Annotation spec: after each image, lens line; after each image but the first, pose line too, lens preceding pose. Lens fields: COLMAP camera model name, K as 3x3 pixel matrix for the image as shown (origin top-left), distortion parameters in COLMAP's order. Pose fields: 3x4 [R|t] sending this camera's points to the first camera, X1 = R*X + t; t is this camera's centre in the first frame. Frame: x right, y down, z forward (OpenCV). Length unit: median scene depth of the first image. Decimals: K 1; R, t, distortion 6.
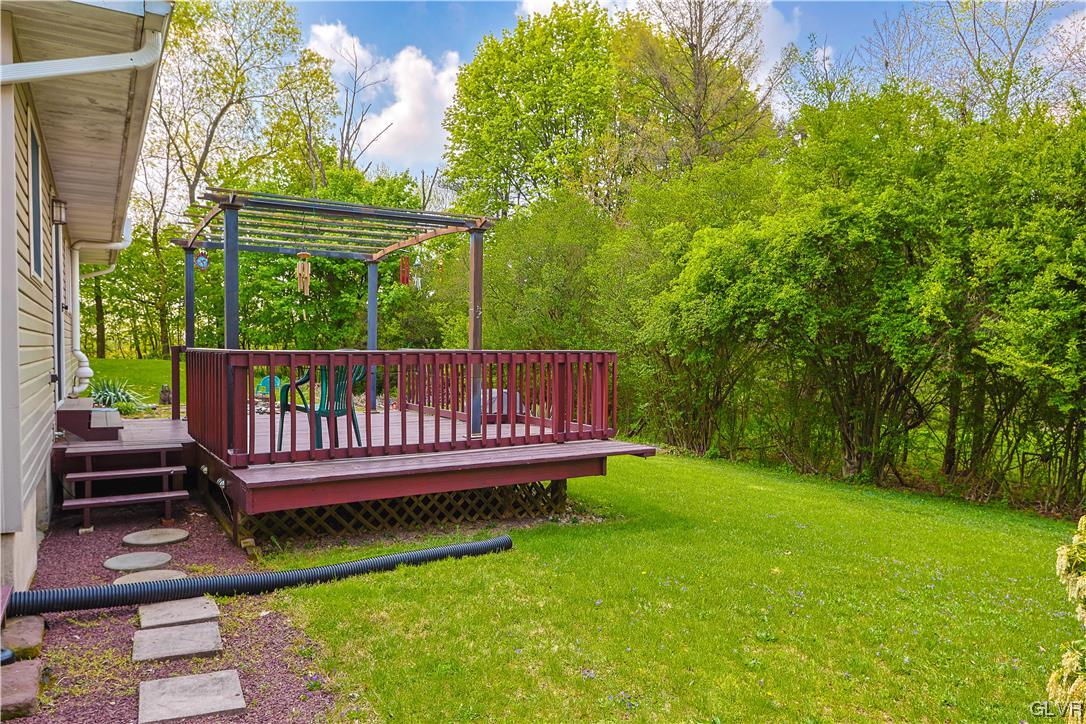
lens RADIAL K [[726.6, 0, 544.1], [0, 726.6, 363.6], [0, 0, 1]] dist [-0.005599, -0.000148]
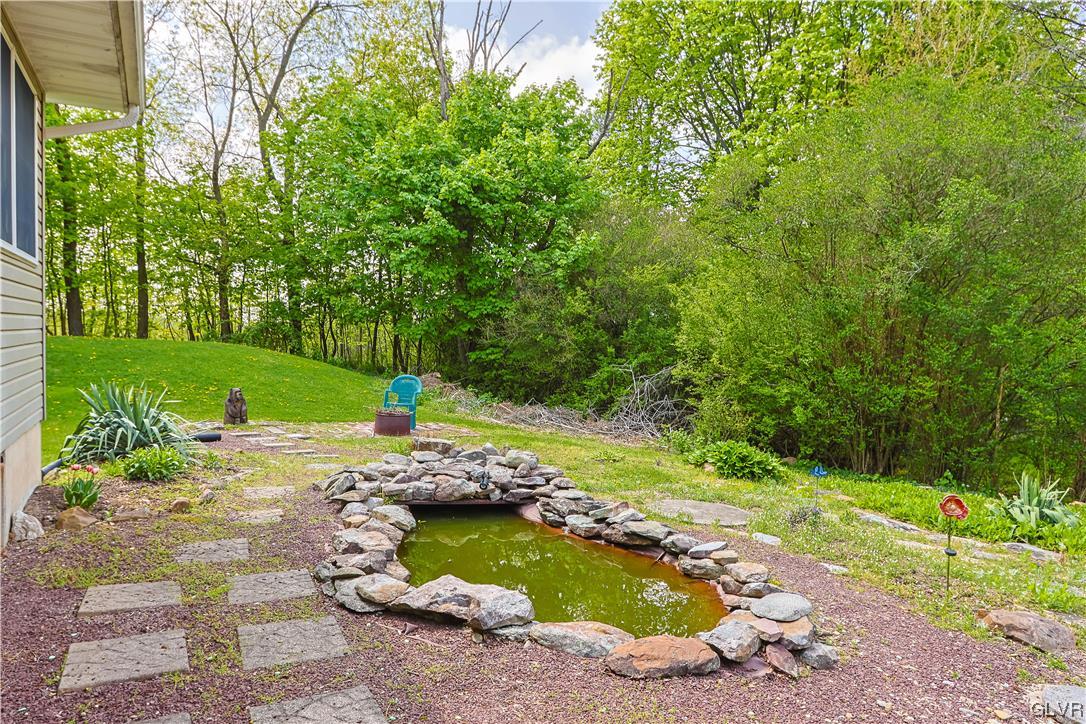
lens RADIAL K [[726.6, 0, 541.7], [0, 726.6, 358.5], [0, 0, 1]] dist [-0.005599, -0.000148]
pose [[0.997952, 0.026740, -0.058109, -0.142303], [-0.026397, 0.999629, 0.006668, -0.002227], [0.058265, -0.005120, 0.998288, 0.253755]]
